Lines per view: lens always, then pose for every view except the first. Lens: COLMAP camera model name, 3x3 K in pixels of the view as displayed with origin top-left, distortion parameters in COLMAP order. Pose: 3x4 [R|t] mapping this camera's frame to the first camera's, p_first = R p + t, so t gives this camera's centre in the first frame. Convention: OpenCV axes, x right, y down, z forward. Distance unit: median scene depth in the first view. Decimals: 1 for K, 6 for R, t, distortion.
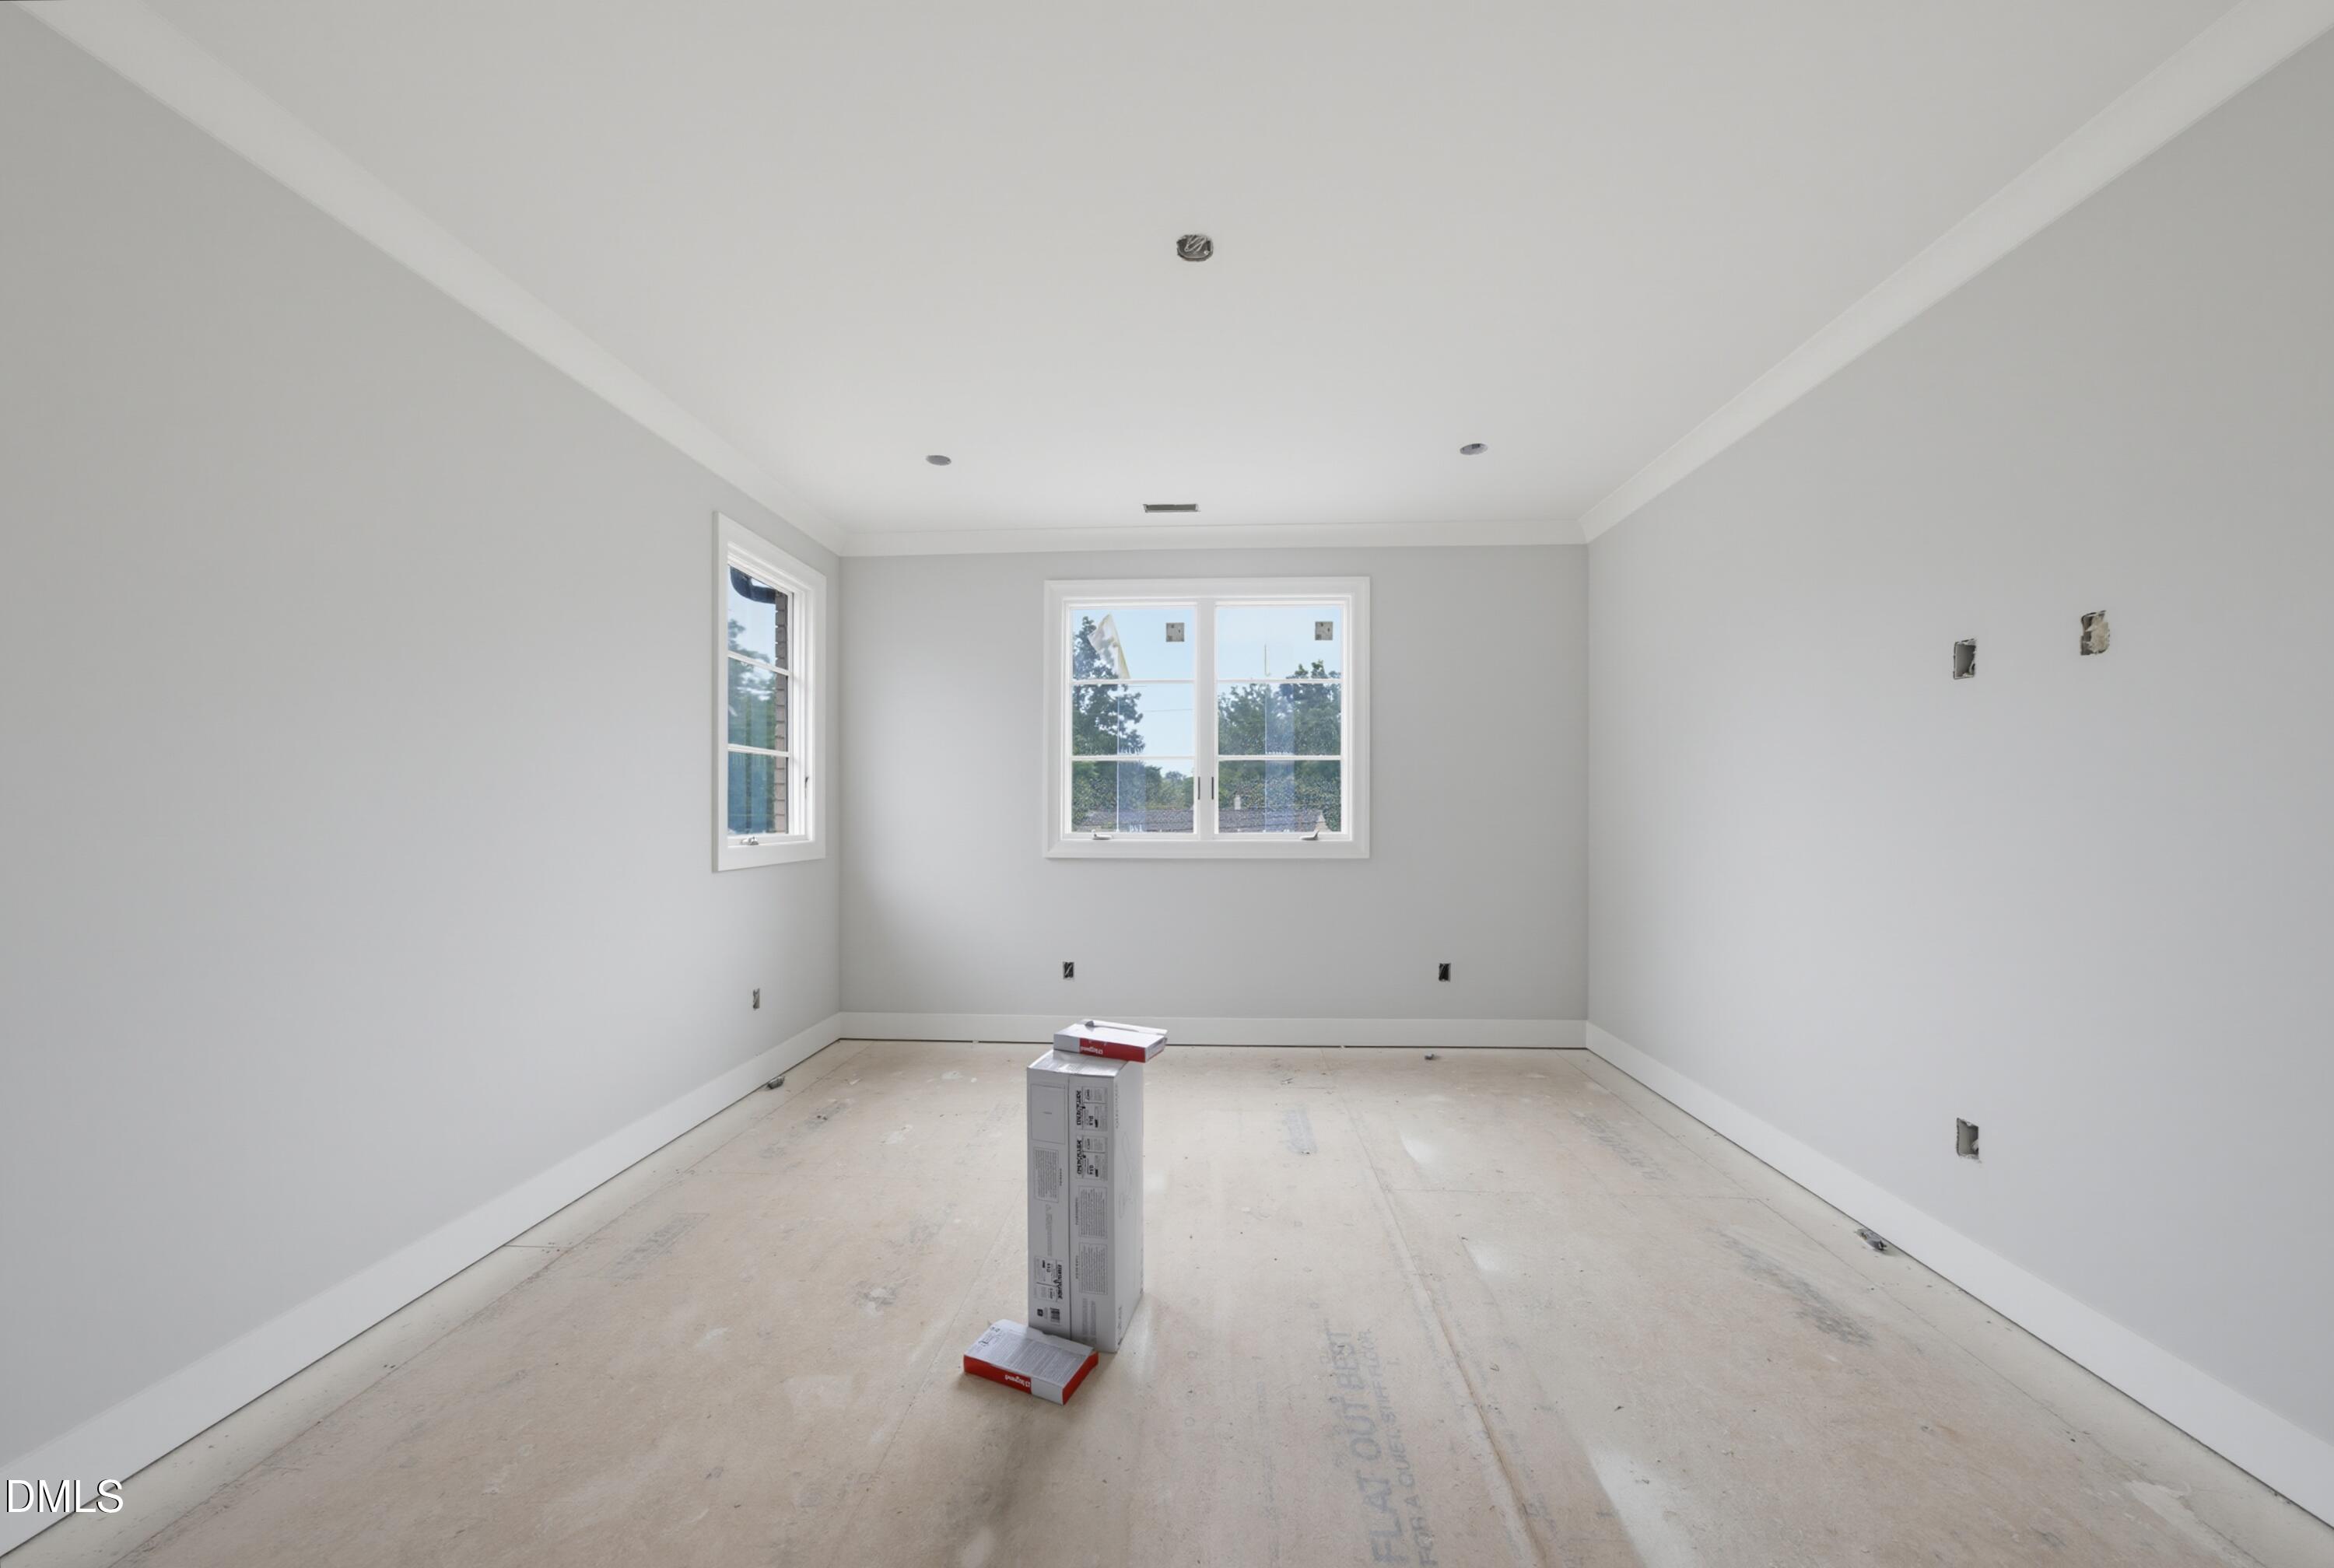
lens RADIAL K [[799.3, 0, 1189.5], [0, 799.3, 784.3], [0, 0, 1]] dist [-0.012066, 0.008107]
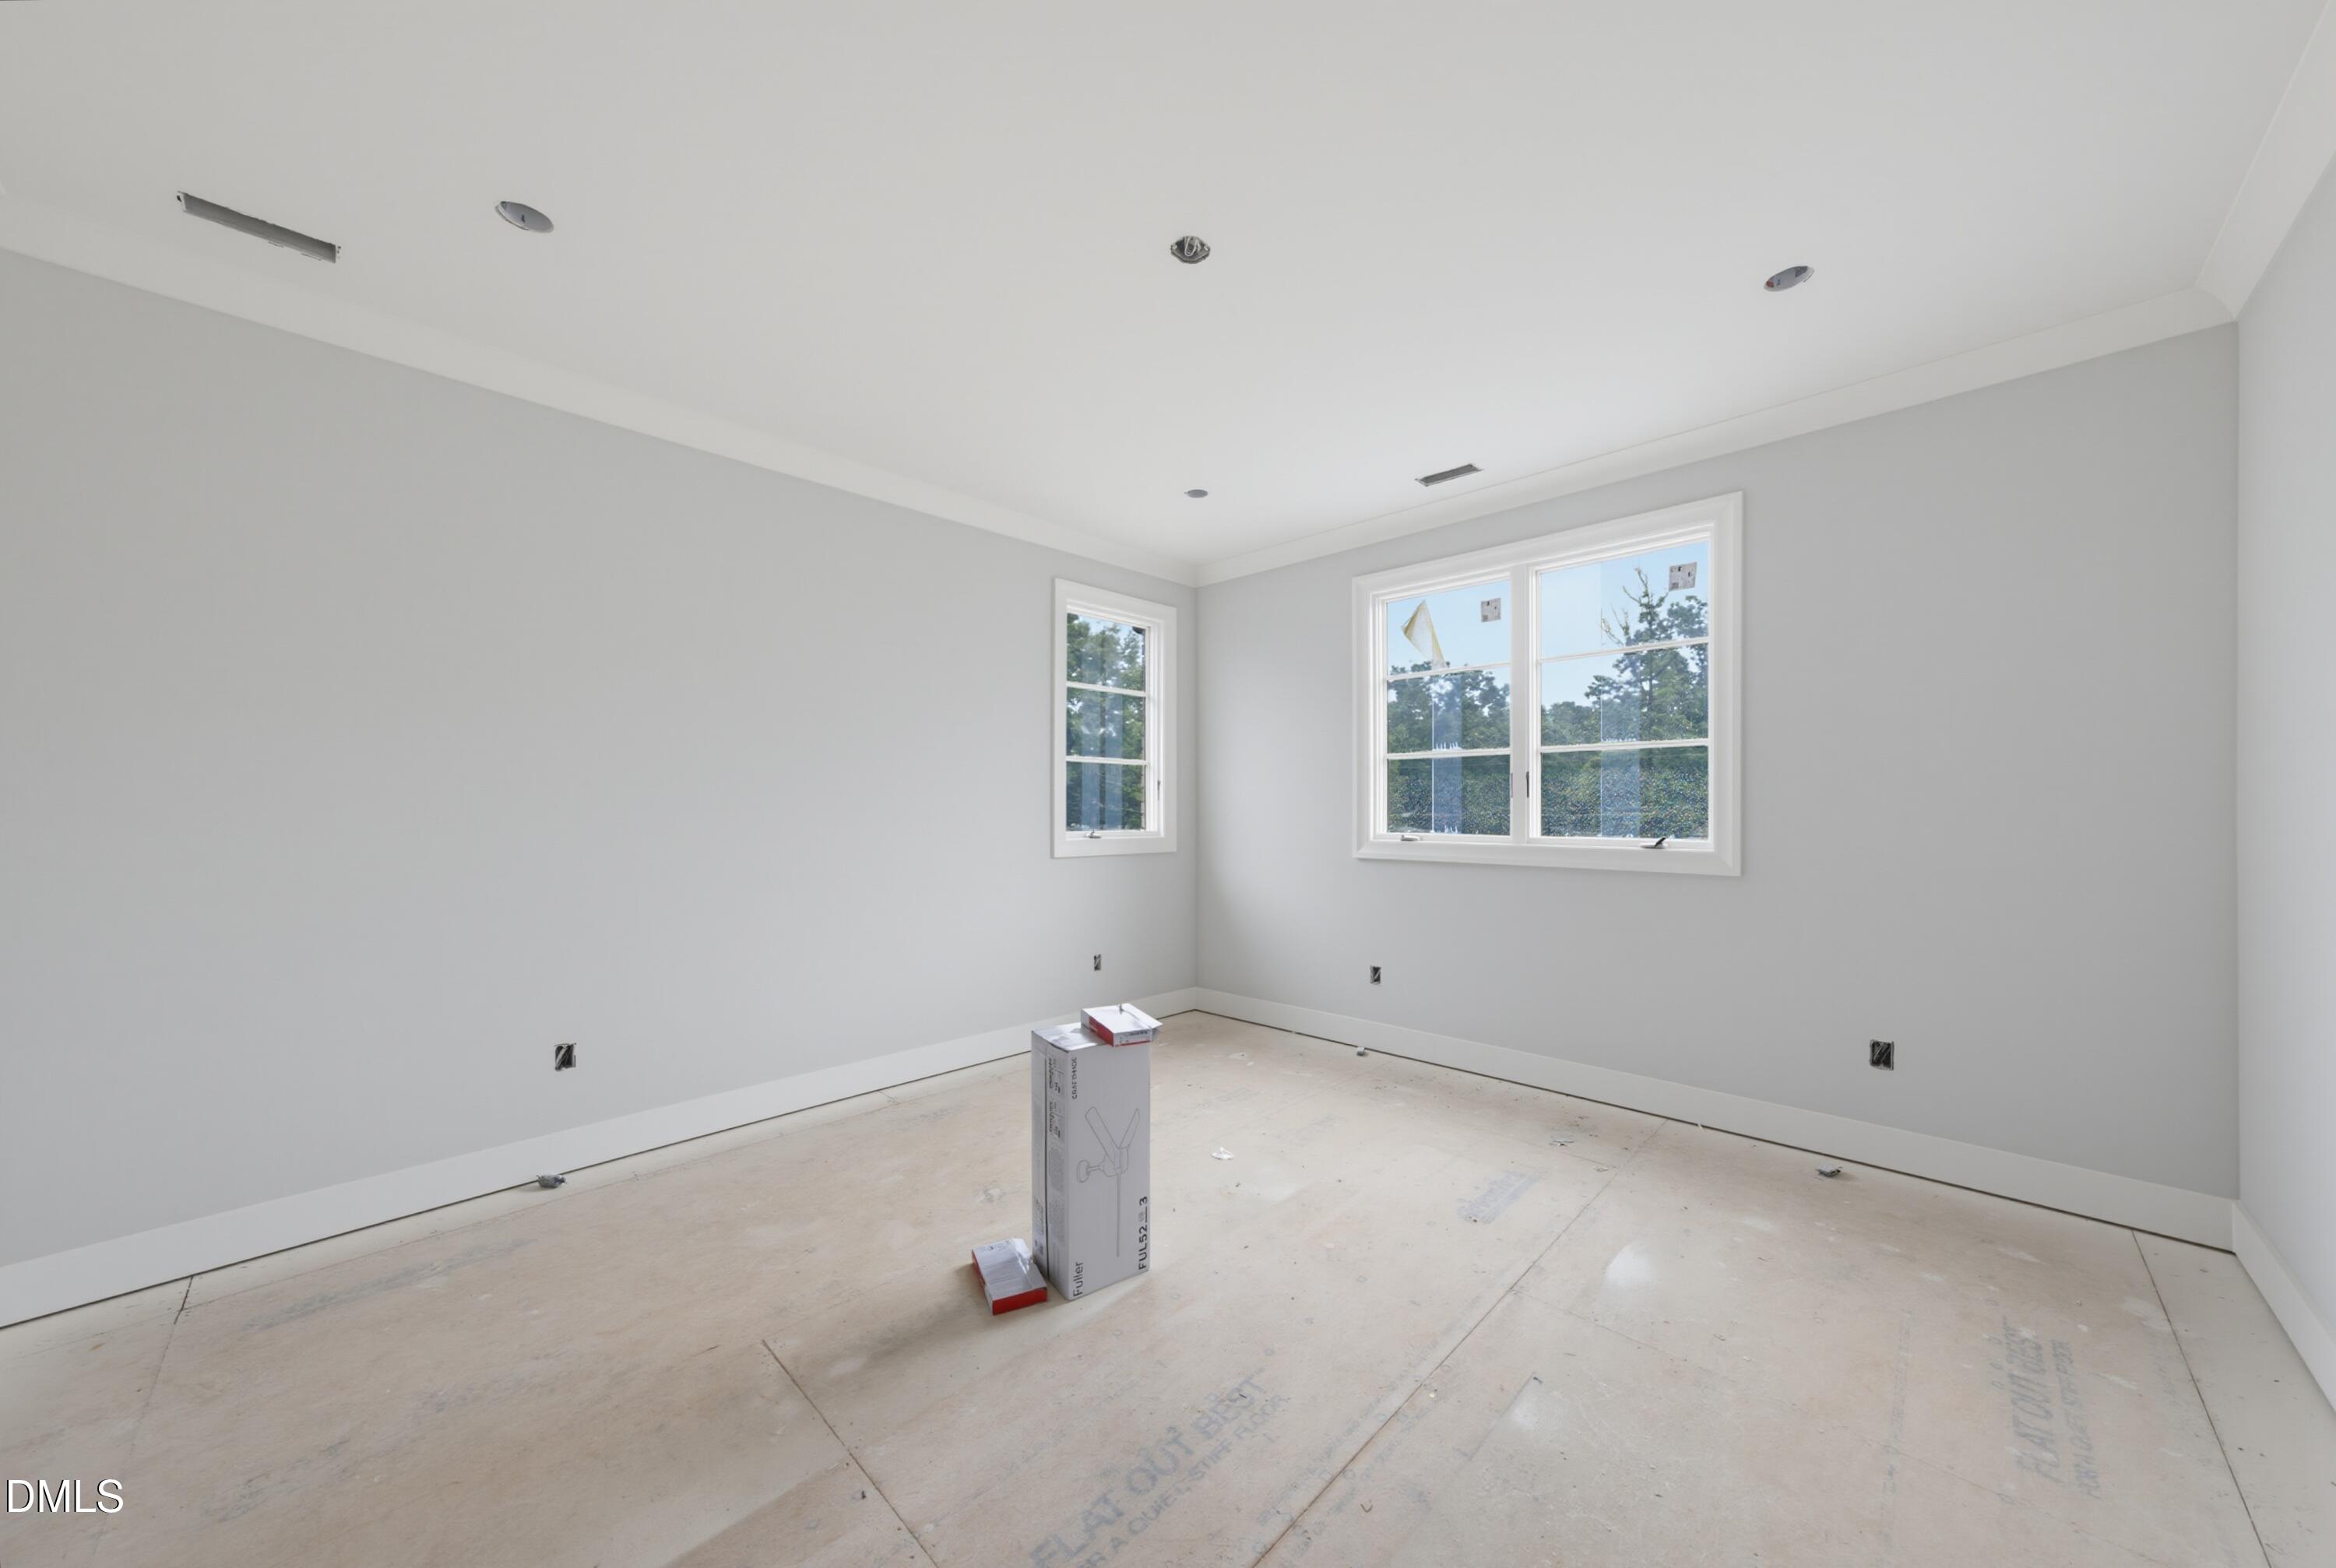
lens RADIAL K [[800.1, 0, 1160.8], [0, 800.1, 781.7], [0, 0, 1]] dist [-0.012066, 0.008107]
pose [[0.754537, -0.019778, -0.655959, 0.305364], [0.017924, 0.999794, -0.009527, 0.002456], [0.656012, -0.004569, 0.754737, 0.103472]]
